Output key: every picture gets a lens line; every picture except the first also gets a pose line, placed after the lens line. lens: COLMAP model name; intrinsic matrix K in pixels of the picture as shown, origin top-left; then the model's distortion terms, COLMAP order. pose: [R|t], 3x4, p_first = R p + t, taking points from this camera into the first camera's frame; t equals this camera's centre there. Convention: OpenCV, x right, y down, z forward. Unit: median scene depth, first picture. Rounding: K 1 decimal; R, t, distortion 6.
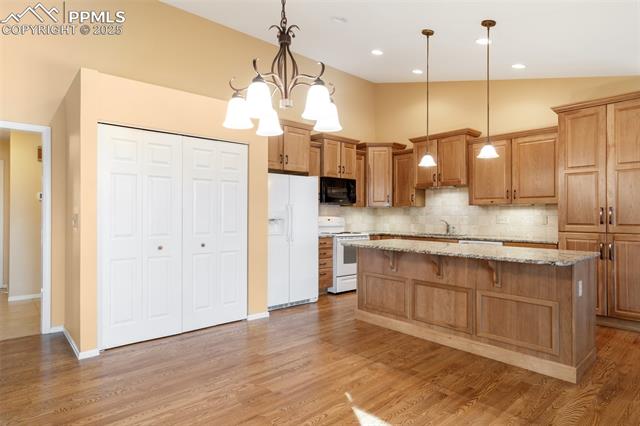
lens RADIAL K [[361.4, 0, 319.6], [0, 361.4, 214.3], [0, 0, 1]] dist [-0.000878, -0.001587]
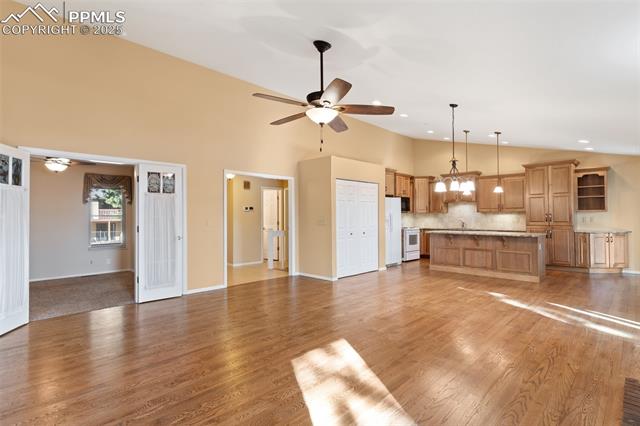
lens RADIAL K [[321.1, 0, 316.3], [0, 321.1, 211.7], [0, 0, 1]] dist [-0.010943, 0.003938]
pose [[0.998760, -0.005846, 0.049447, -0.576039], [0.006624, 0.999857, -0.015589, -0.008687], [-0.049348, 0.015897, 0.998655, -0.702589]]
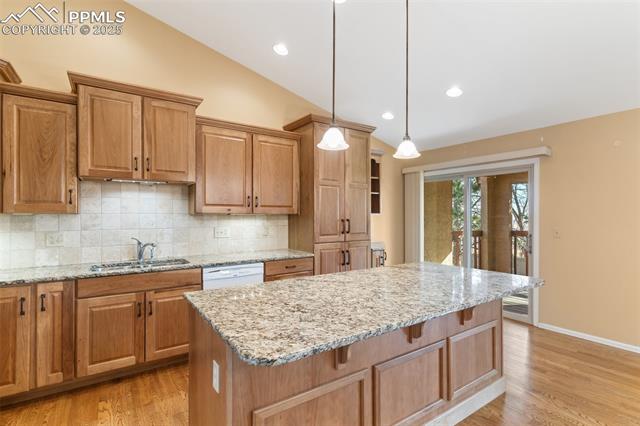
lens RADIAL K [[311.4, 0, 315.6], [0, 311.4, 212.6], [0, 0, 1]] dist [0.001320, -0.000929]
pose [[0.128697, 0.000509, 0.991684, -0.157392], [-0.001755, 0.999998, -0.000285, -0.032839], [-0.991682, -0.001703, 0.128697, 0.828521]]
